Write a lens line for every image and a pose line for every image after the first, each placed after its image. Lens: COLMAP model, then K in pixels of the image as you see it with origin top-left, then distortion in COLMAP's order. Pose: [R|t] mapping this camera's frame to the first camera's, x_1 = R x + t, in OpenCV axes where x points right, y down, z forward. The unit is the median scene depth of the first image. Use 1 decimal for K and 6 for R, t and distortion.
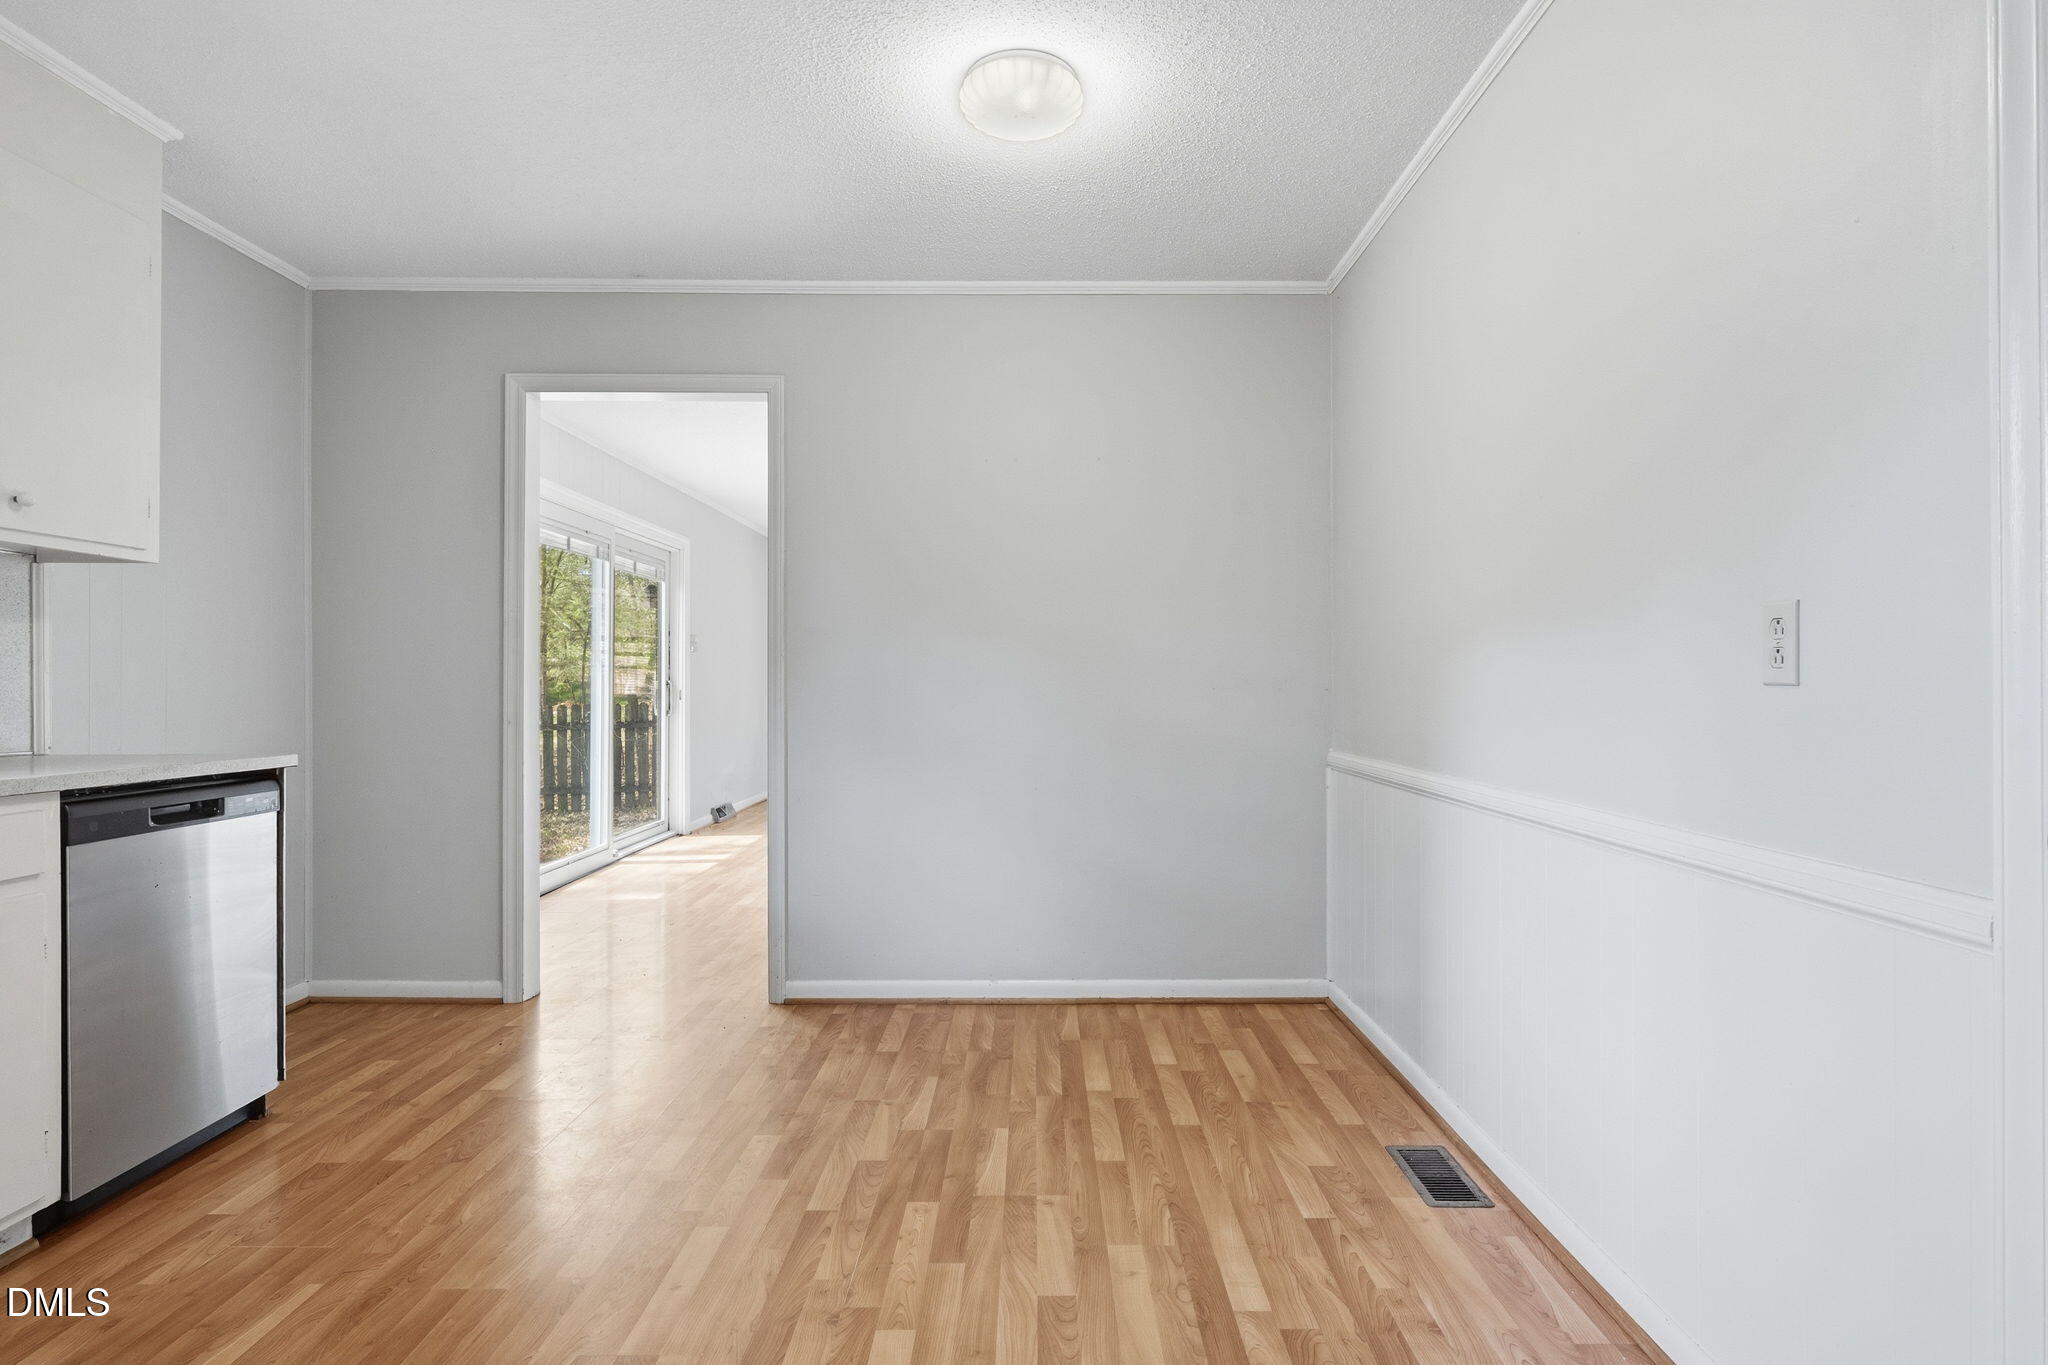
lens RADIAL K [[1053.5, 0, 1023.7], [0, 1053.5, 690.0], [0, 0, 1]] dist [-0.002642, -0.000349]
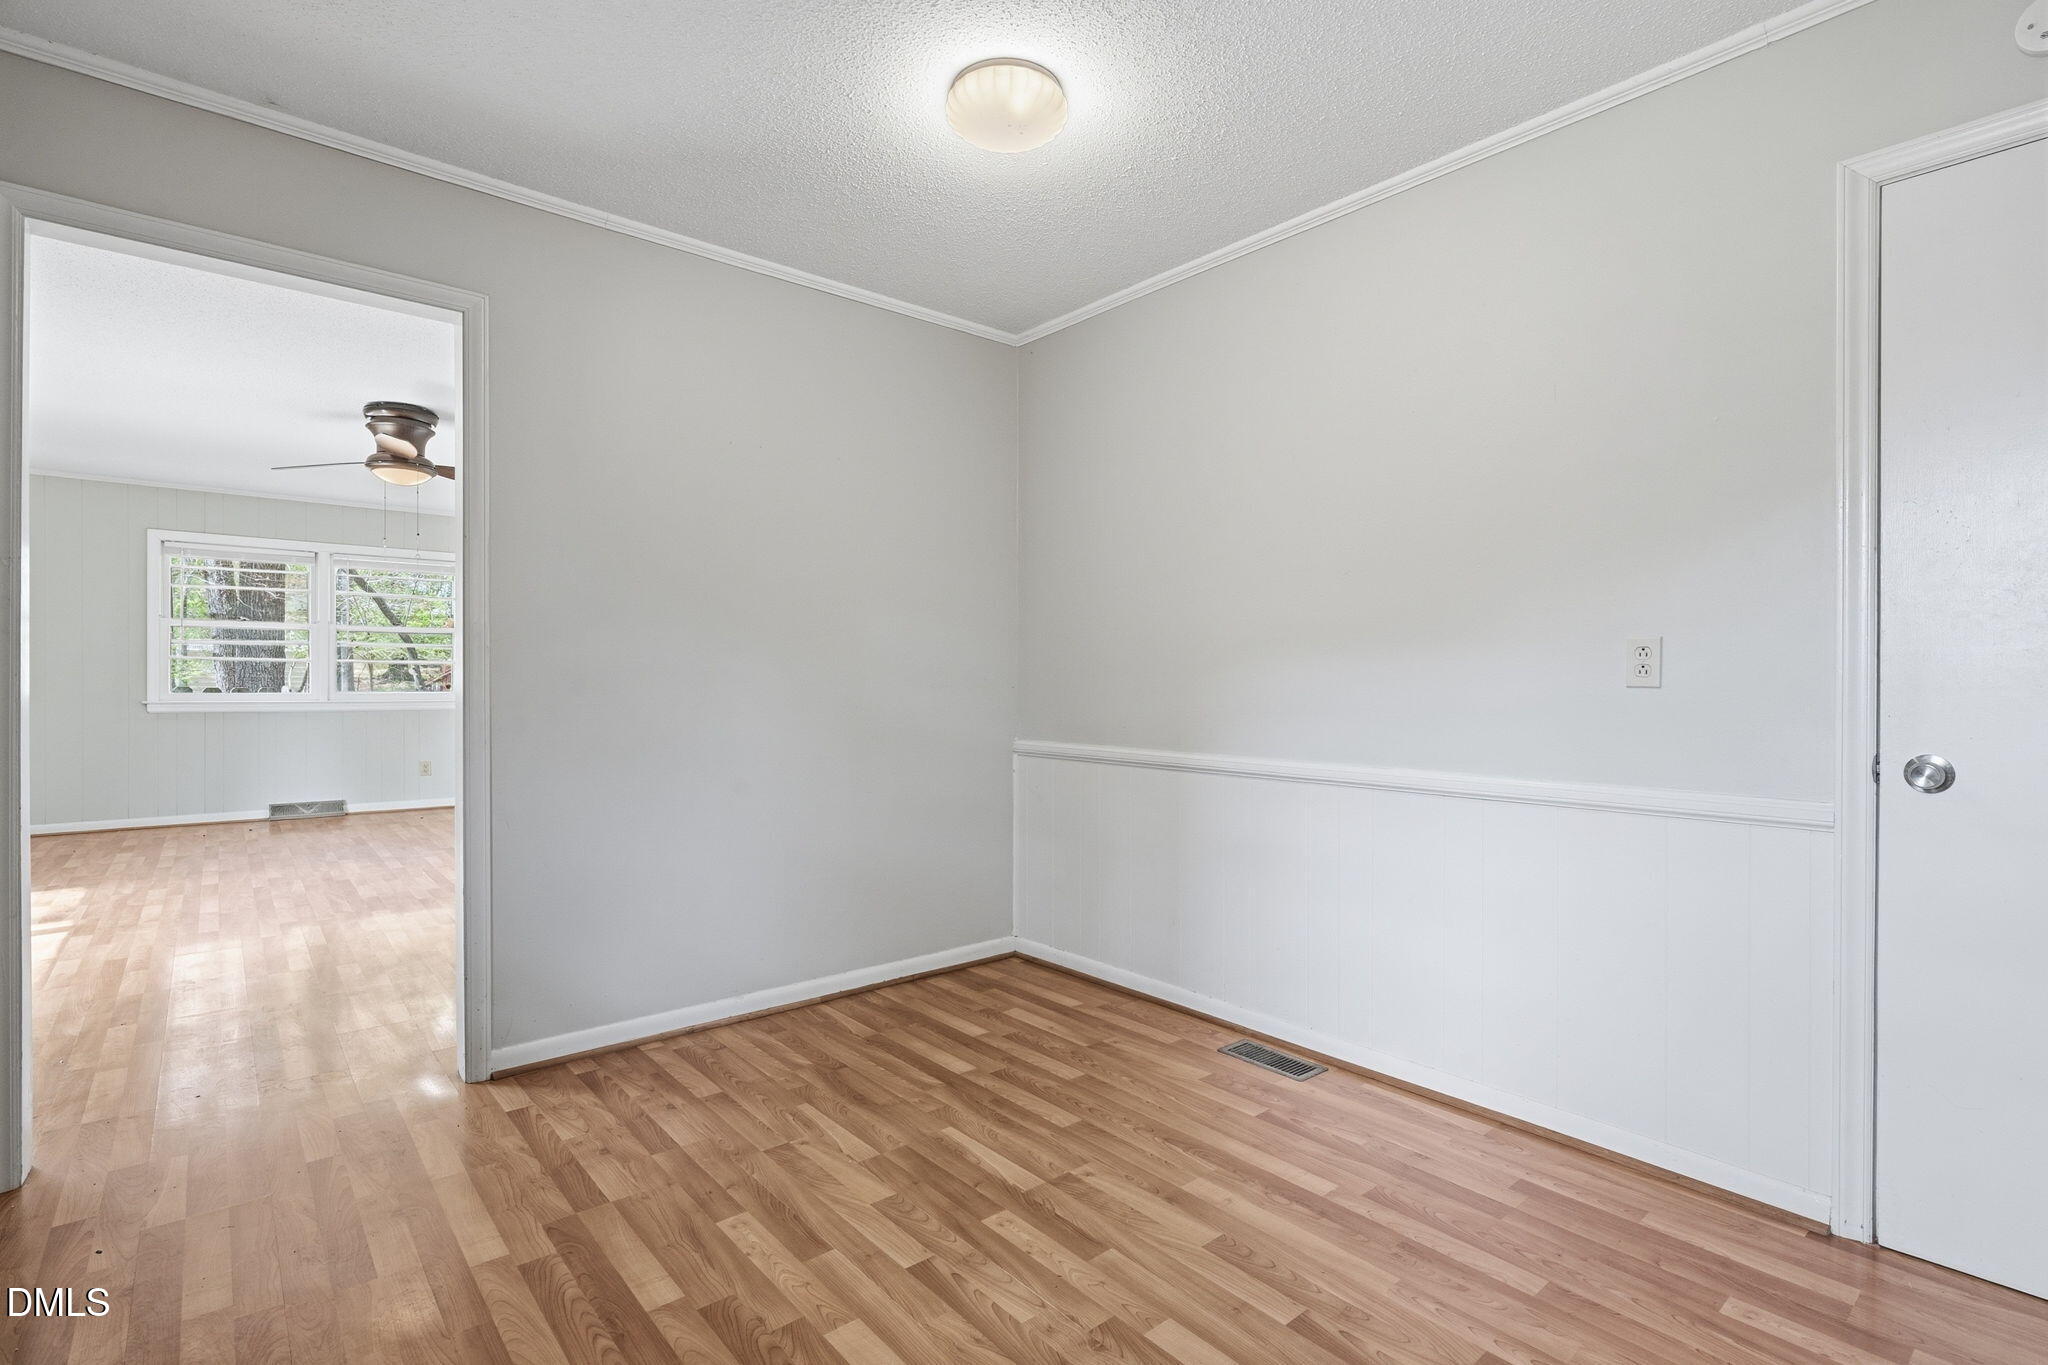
lens RADIAL K [[982.4, 0, 980.5], [0, 982.4, 661.1], [0, 0, 1]] dist [0.012627, -0.000066]
pose [[0.754696, 0.022665, 0.655683, -0.575726], [-0.007436, 0.999634, -0.025995, 0.001596], [-0.656032, 0.014743, 0.754589, 0.257507]]
